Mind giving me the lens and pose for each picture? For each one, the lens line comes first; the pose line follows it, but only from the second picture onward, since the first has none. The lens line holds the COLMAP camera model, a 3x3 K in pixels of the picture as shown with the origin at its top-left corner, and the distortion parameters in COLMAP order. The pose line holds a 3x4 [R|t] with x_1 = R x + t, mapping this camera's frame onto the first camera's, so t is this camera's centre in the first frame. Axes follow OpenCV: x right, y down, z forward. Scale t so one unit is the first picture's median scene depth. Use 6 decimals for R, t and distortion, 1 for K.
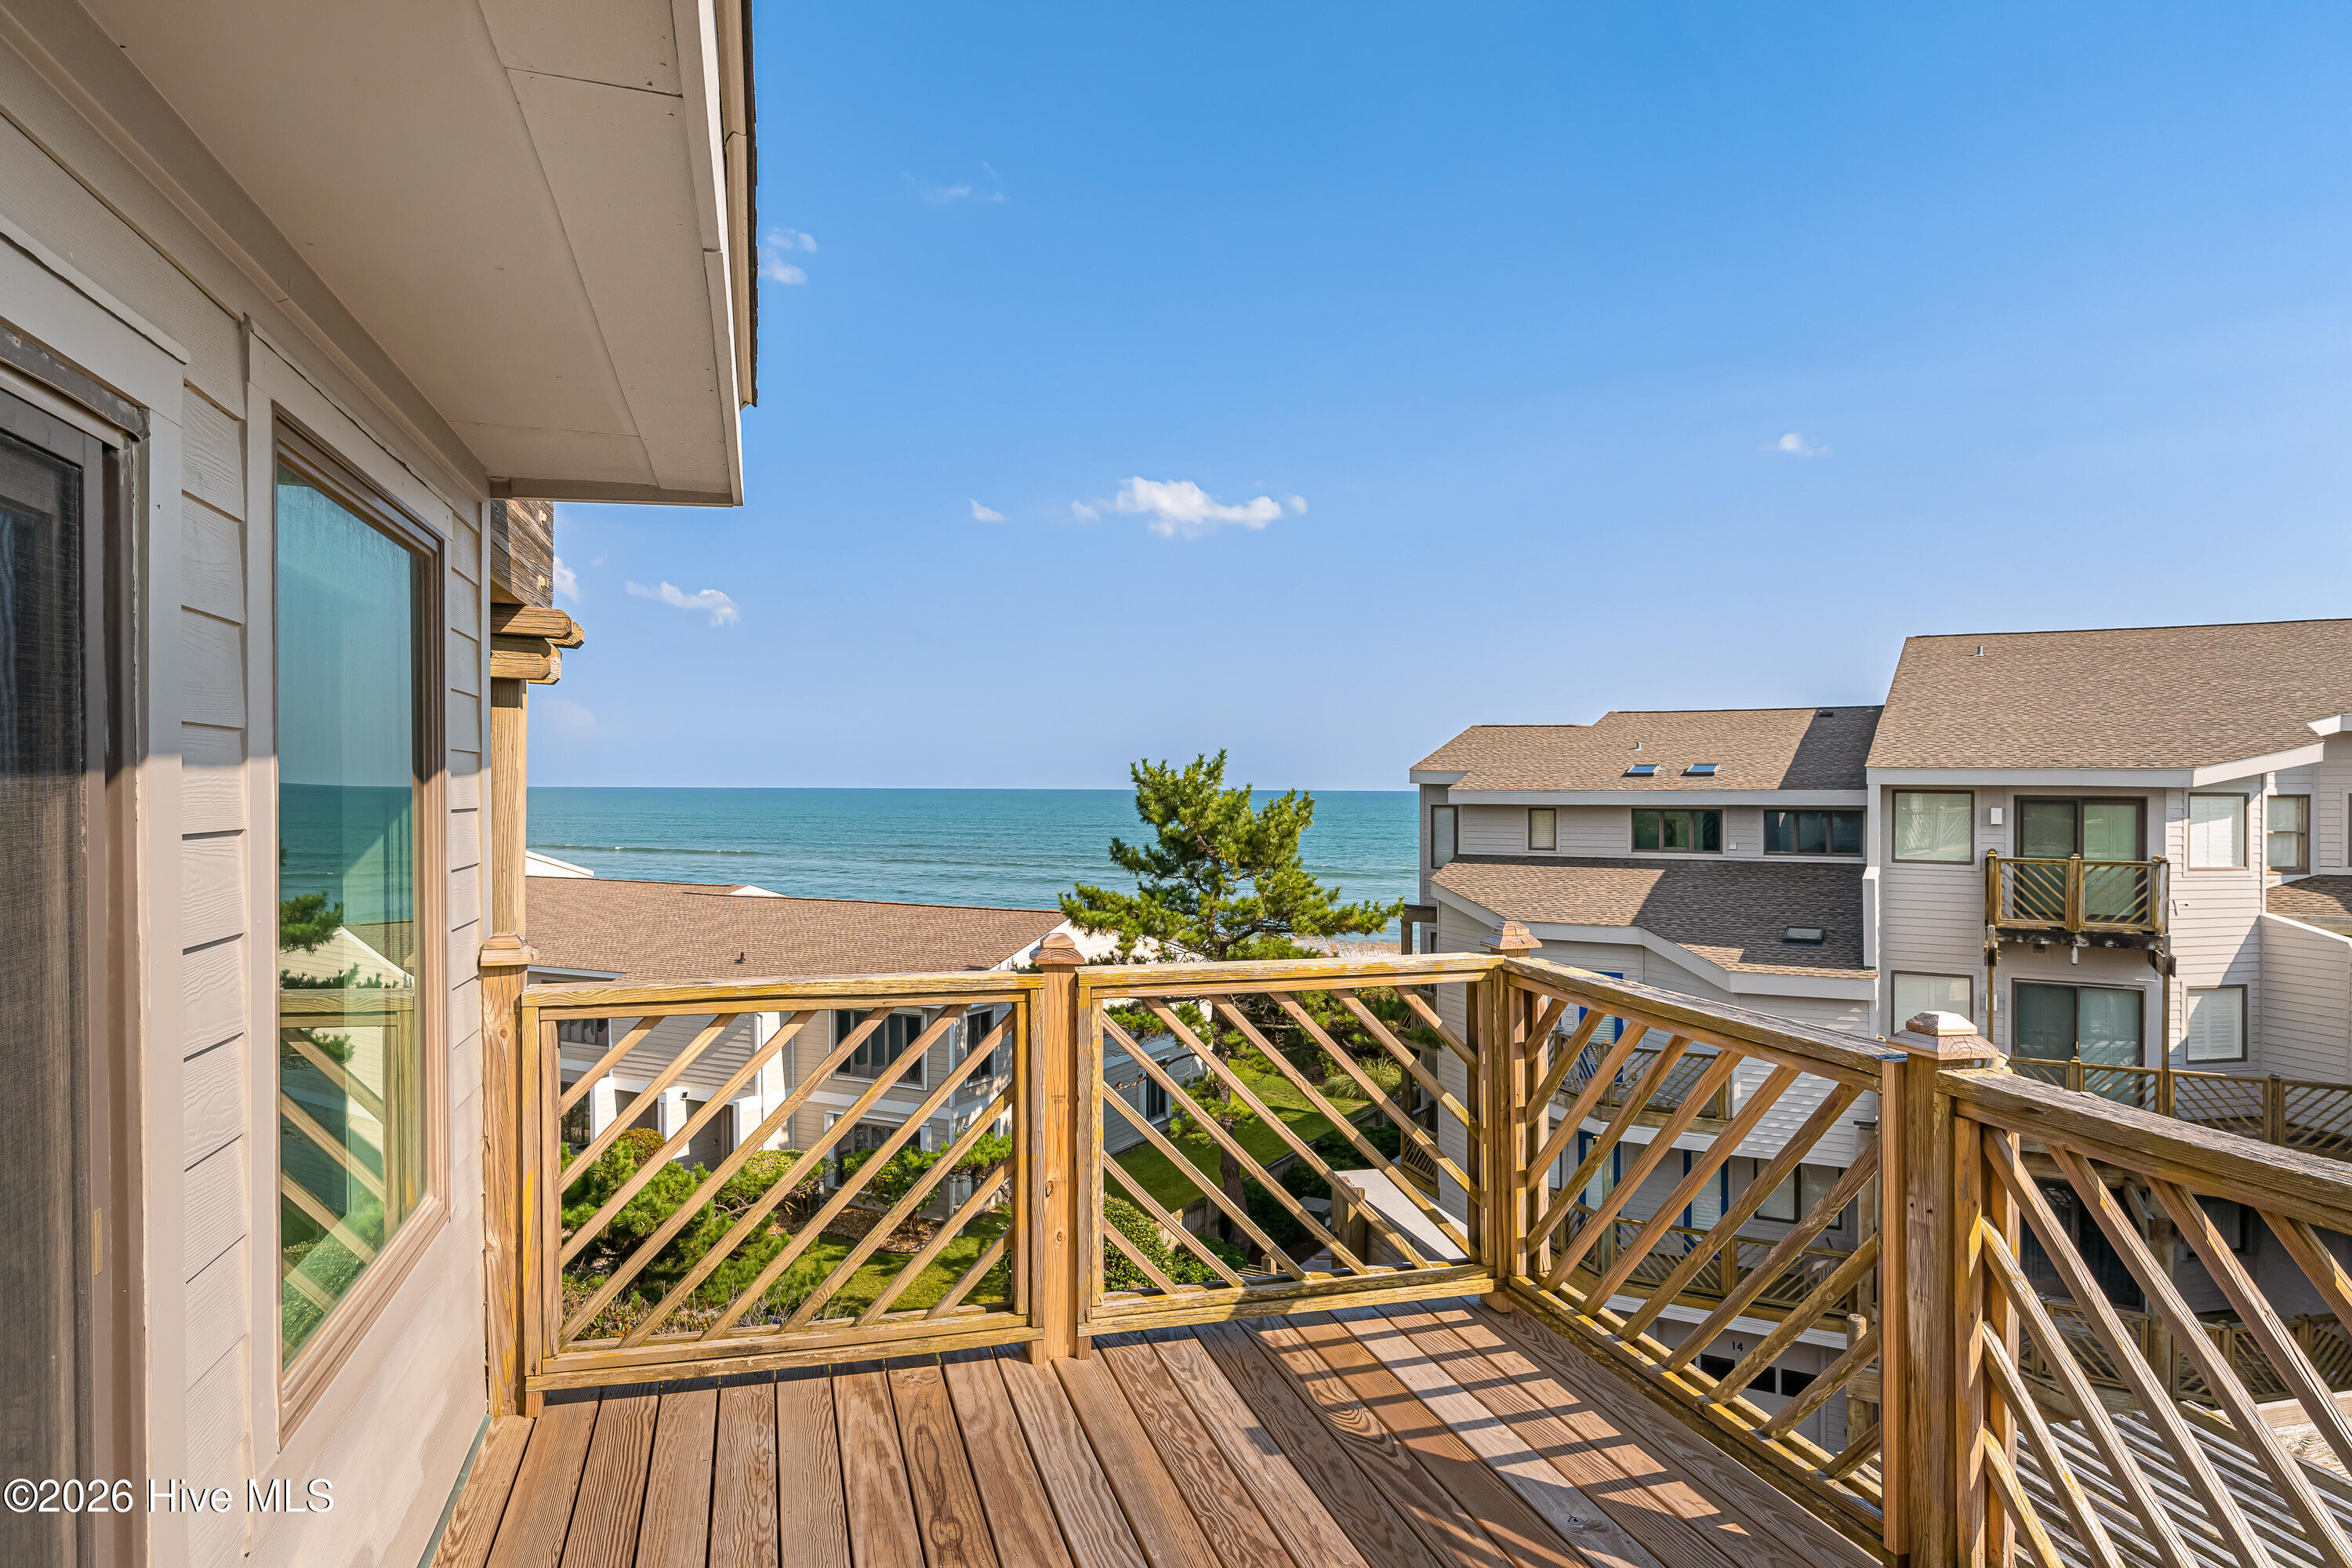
lens RADIAL K [[1435.7, 0, 1176.0], [0, 1435.7, 784.0], [0, 0, 1]] dist [-0.013418, 0.000953]
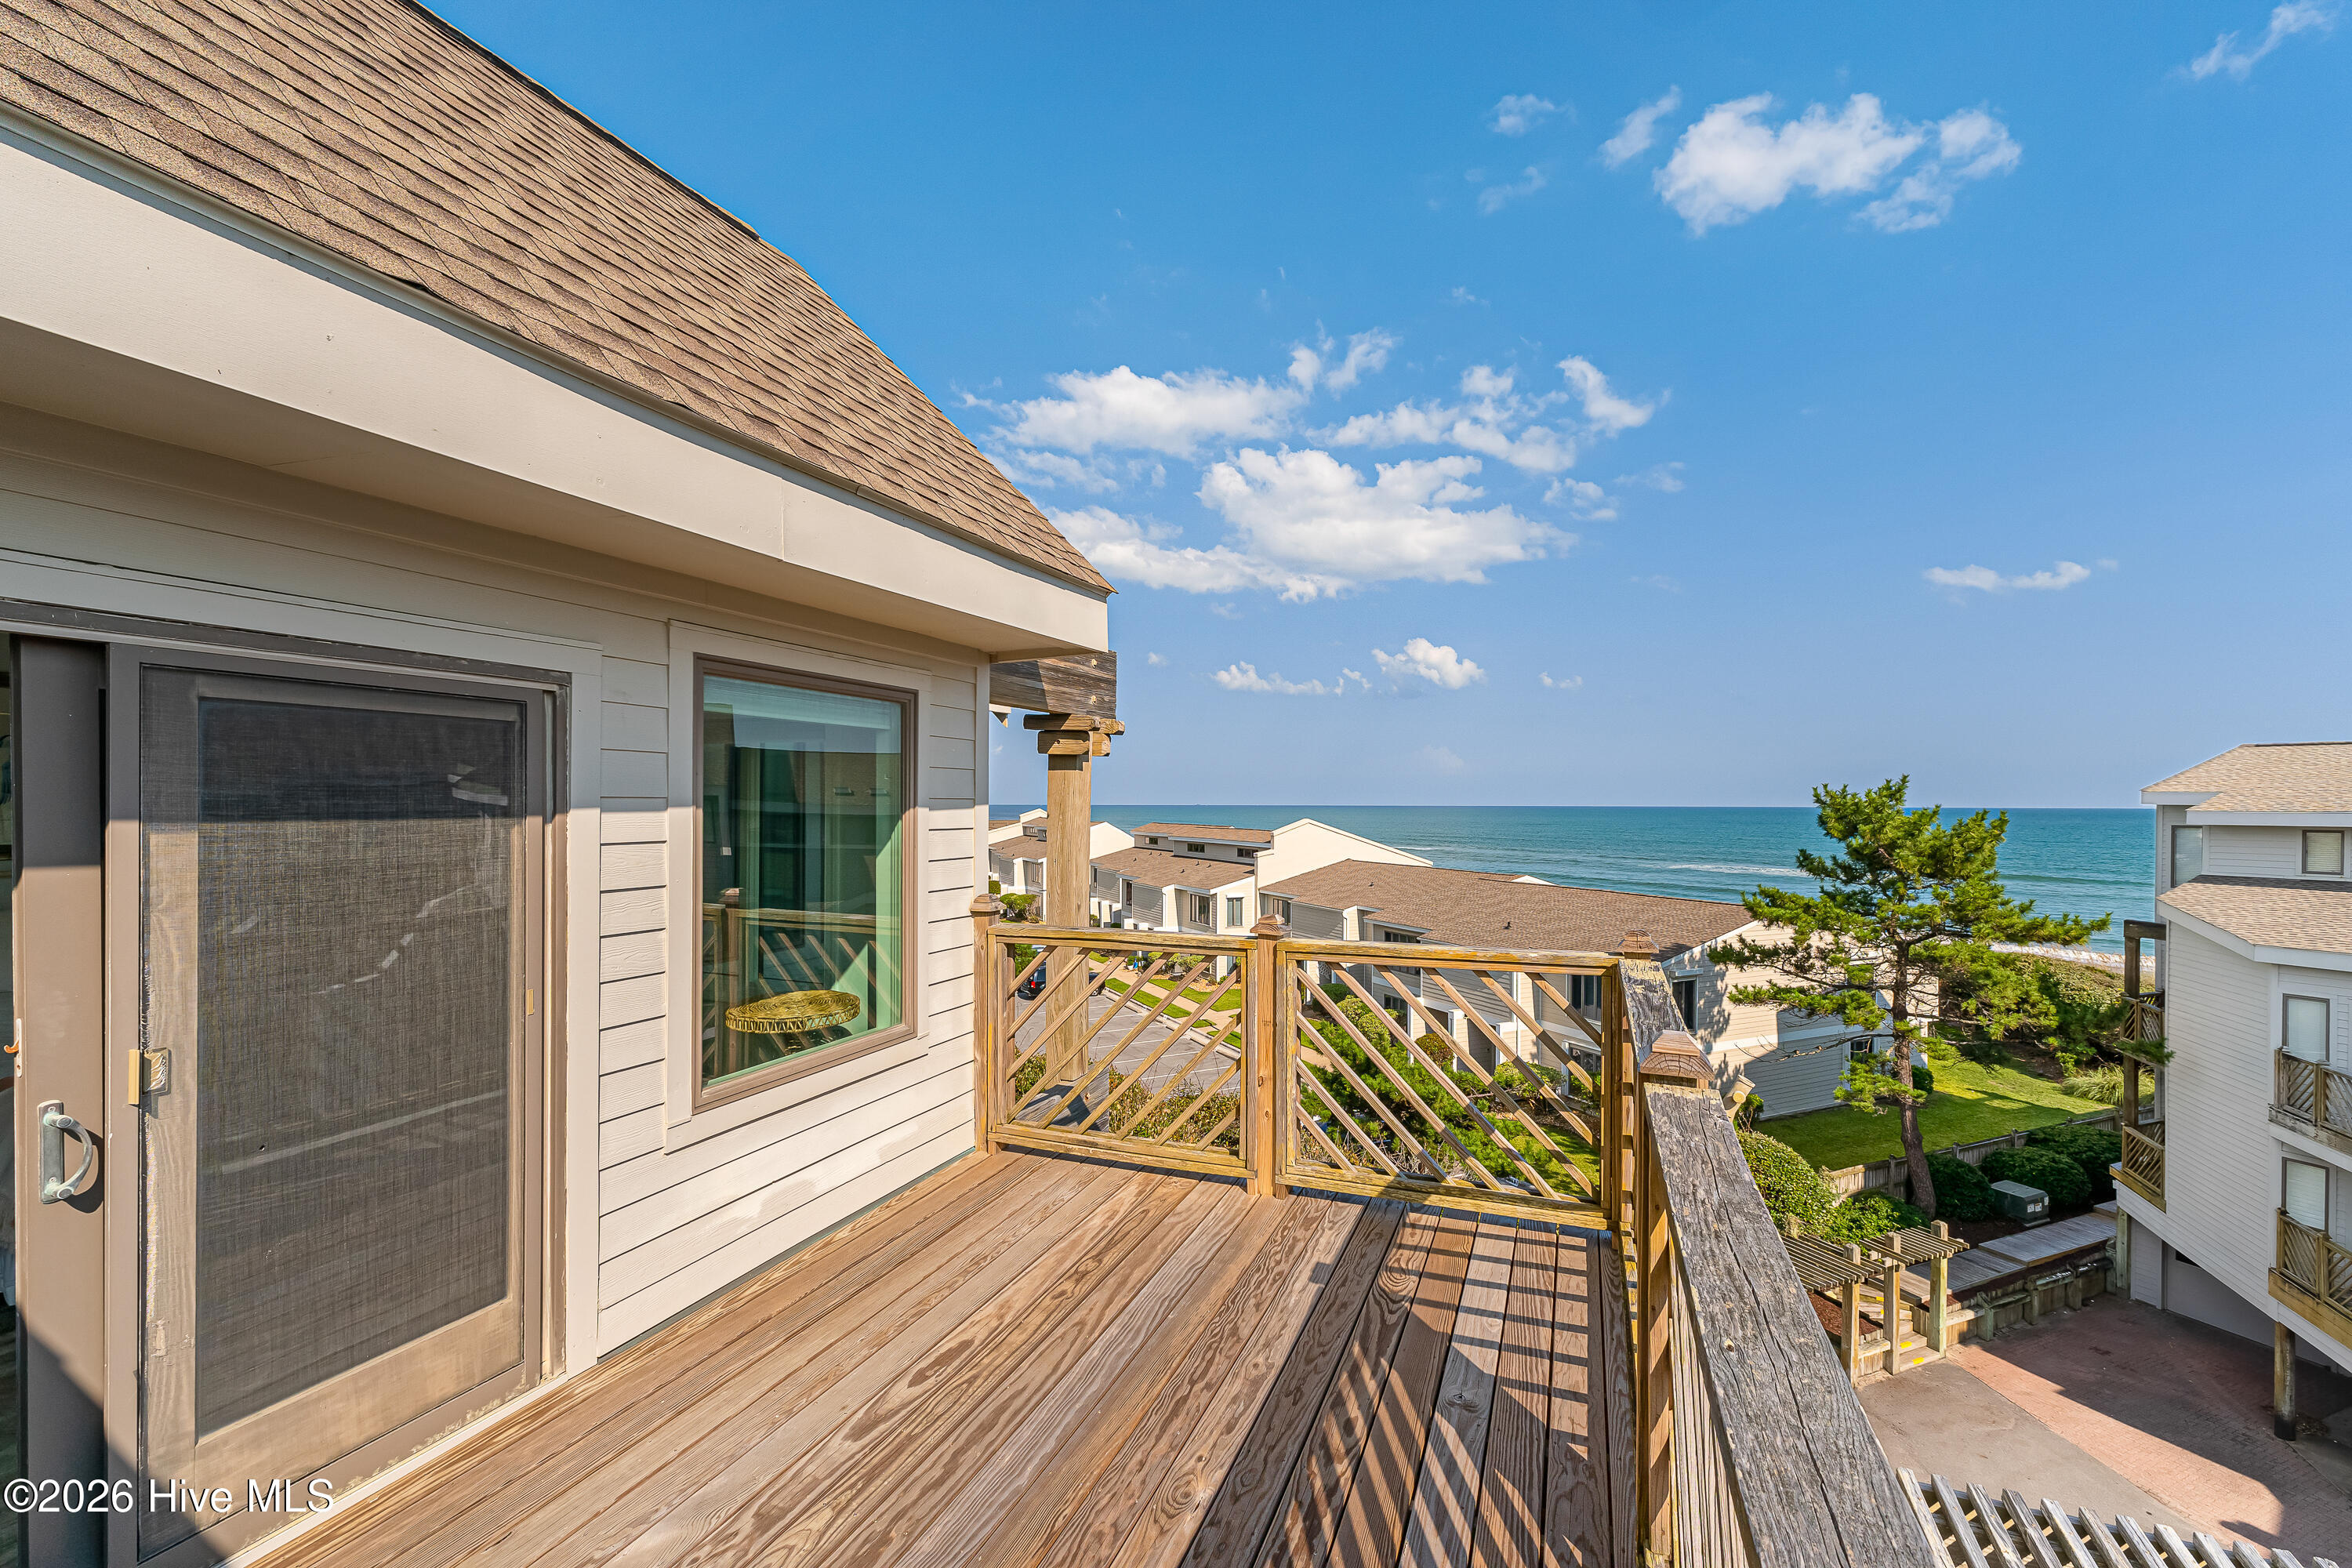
lens RADIAL K [[992.9, 0, 1180.9], [0, 992.9, 811.5], [0, 0, 1]] dist [0.002815, 0.000556]
pose [[0.795807, 0.003116, -0.605542, 0.058446], [0.001744, 0.999971, 0.007437, -0.001615], [0.605547, -0.006974, 0.795779, 0.013020]]
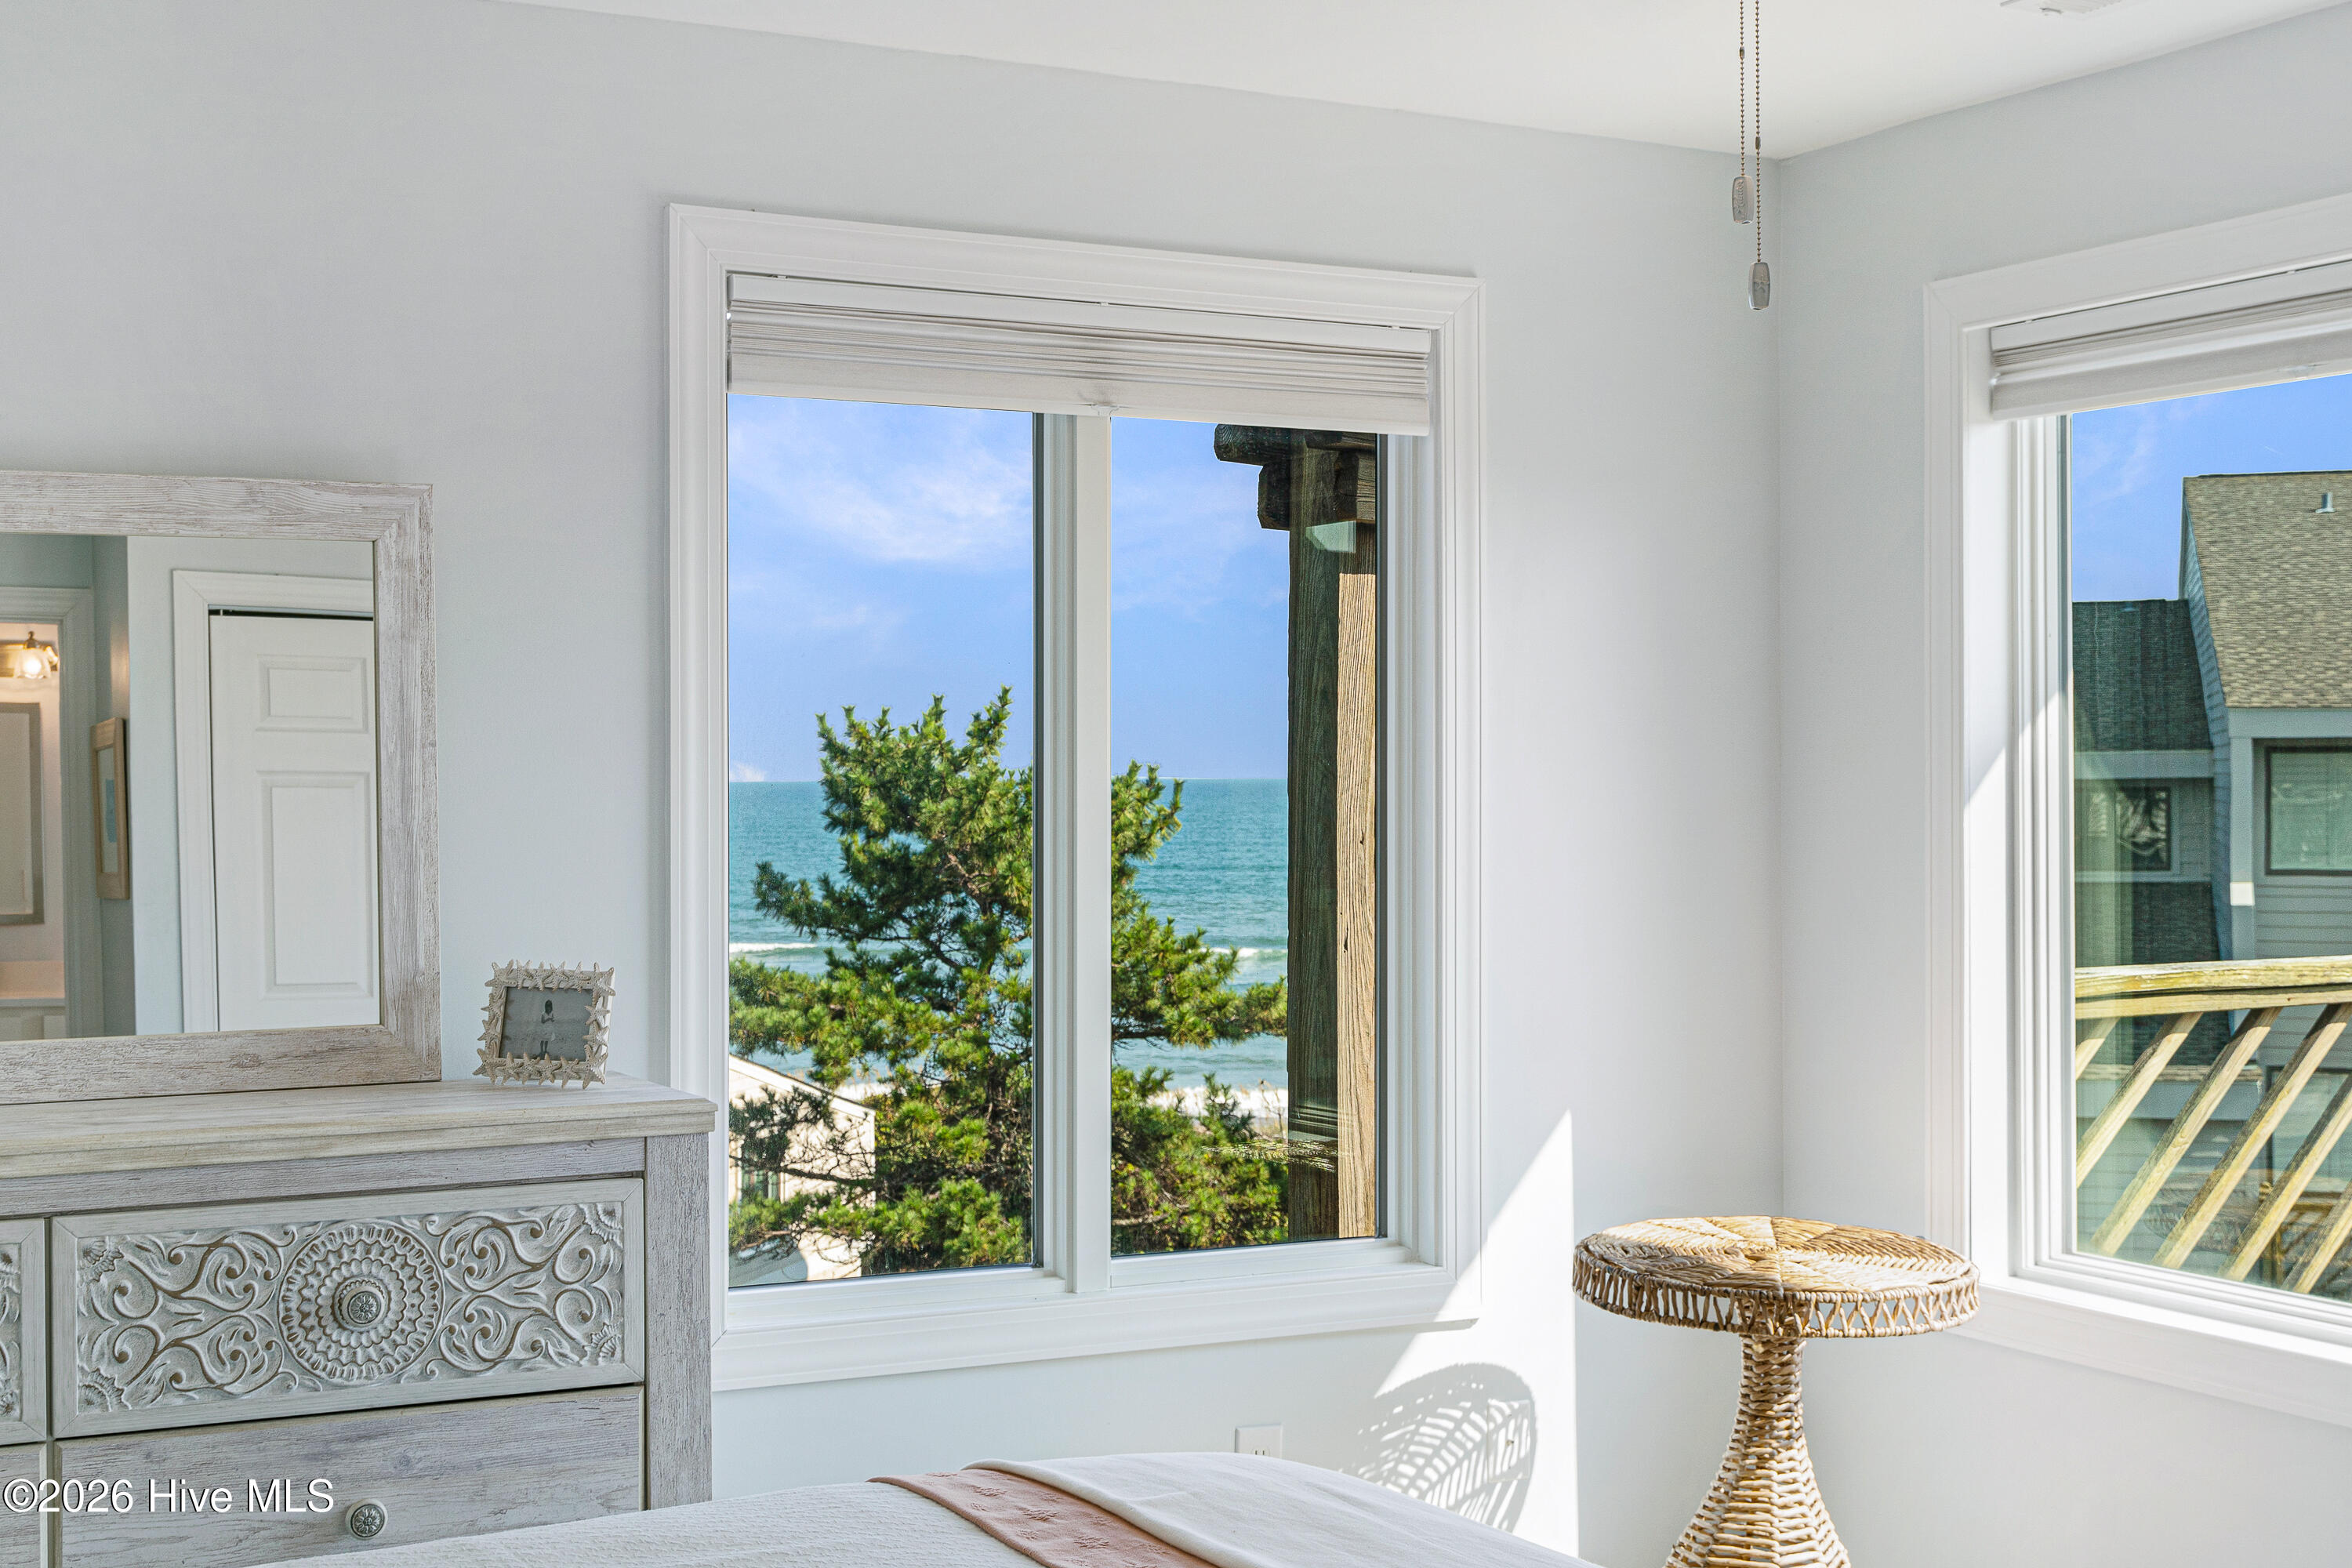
lens RADIAL K [[2922.6, 0, 1176.0], [0, 2922.6, 784.0], [0, 0, 1]] dist [0.011678, 0.018180]
pose [[0.978517, -0.013229, 0.205743, -0.133690], [0.011846, 0.999898, 0.007954, 0.003477], [-0.205827, -0.005346, 0.978574, -0.040657]]
